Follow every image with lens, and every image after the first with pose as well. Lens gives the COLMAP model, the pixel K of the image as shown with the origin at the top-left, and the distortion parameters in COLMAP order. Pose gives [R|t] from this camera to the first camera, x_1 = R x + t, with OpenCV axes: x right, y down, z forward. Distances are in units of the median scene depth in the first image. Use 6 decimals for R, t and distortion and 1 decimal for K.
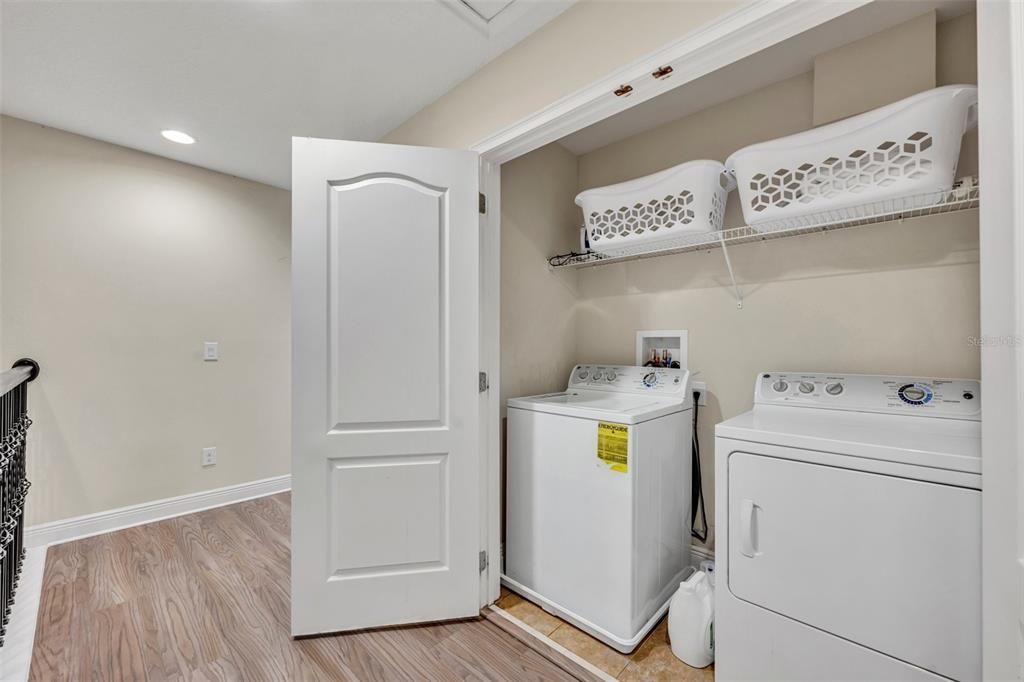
lens RADIAL K [[413.9, 0, 505.7], [0, 413.9, 342.2], [0, 0, 1]] dist [-0.000990, 0.000127]
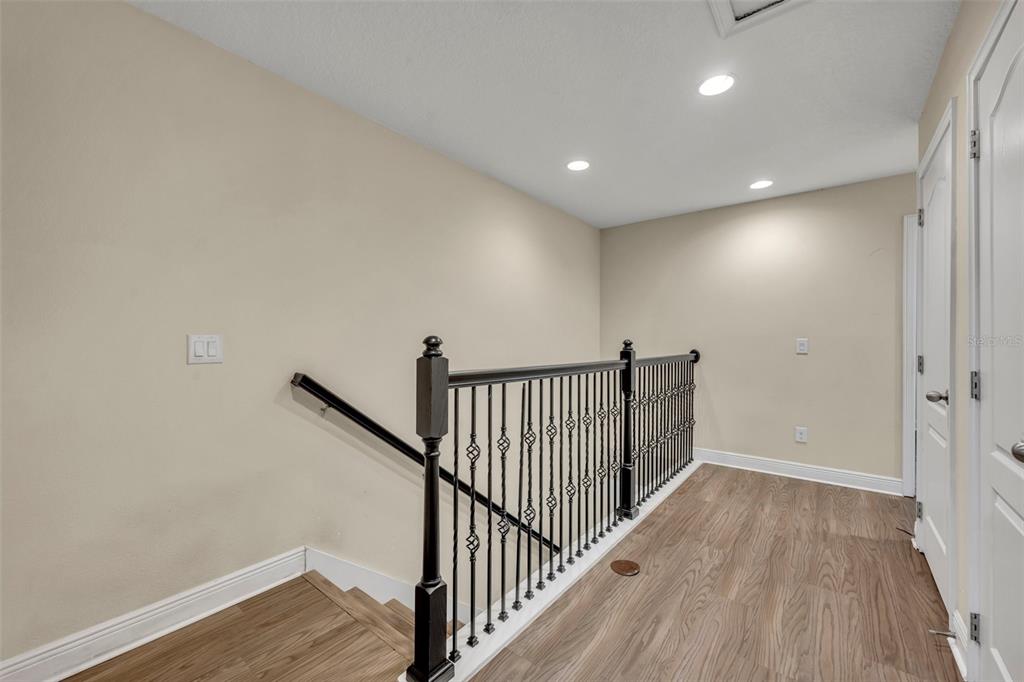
lens RADIAL K [[413.9, 0, 505.7], [0, 413.9, 342.2], [0, 0, 1]] dist [-0.000990, 0.000127]
pose [[0.080914, -0.003412, -0.996715, 0.512784], [0.004223, 0.999986, -0.003081, 0.013512], [0.996712, -0.003960, 0.080927, 0.078053]]
